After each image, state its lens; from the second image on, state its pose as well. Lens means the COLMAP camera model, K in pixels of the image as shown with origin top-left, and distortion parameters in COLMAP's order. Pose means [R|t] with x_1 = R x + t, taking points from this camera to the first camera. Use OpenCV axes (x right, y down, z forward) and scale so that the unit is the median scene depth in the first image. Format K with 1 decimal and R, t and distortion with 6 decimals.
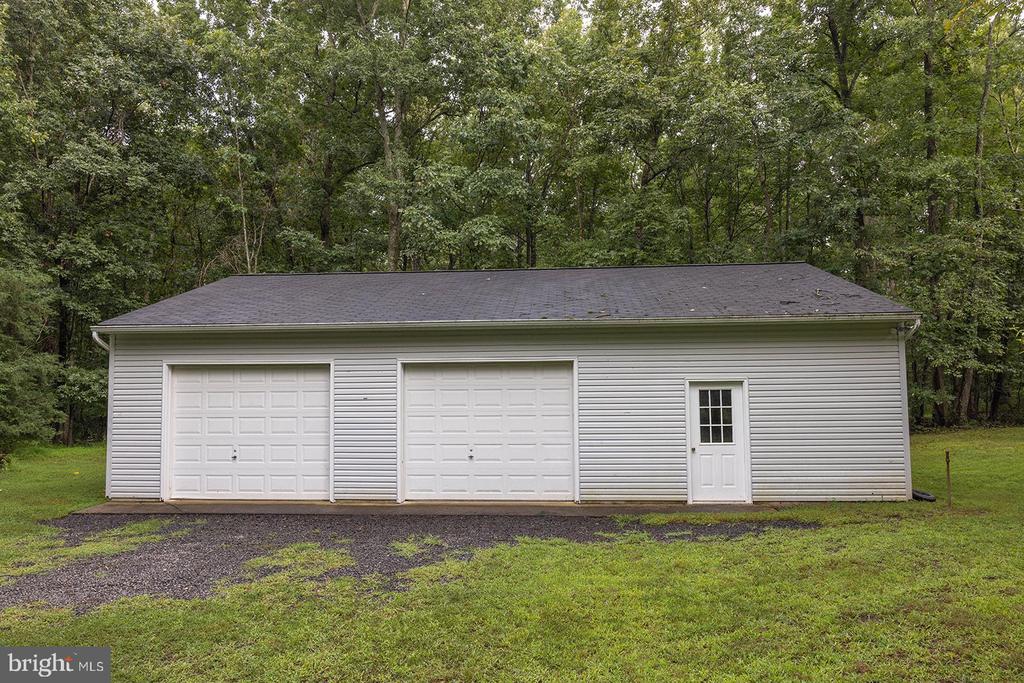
lens RADIAL K [[724.4, 0, 512.0], [0, 724.4, 341.5], [0, 0, 1]] dist [-0.004377, -0.000659]
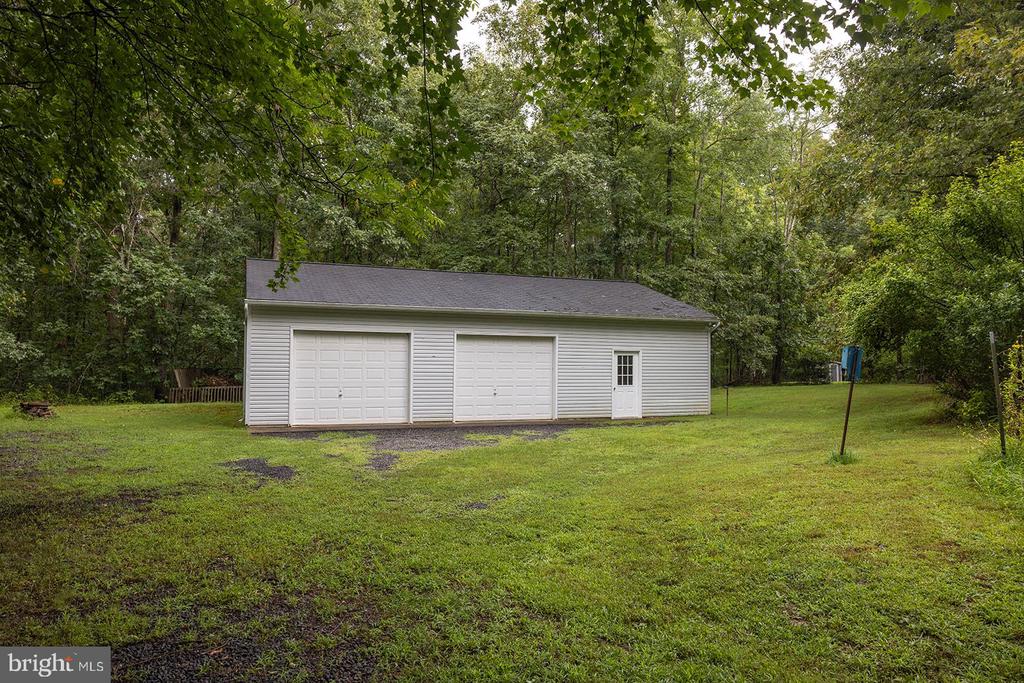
lens RADIAL K [[724.4, 0, 512.0], [0, 724.4, 341.5], [0, 0, 1]] dist [-0.004377, -0.000659]
pose [[0.889124, 0.030973, 0.456618, -0.779102], [-0.044781, 0.998808, 0.019448, 0.009475], [-0.455471, -0.037739, 0.889450, -0.458932]]
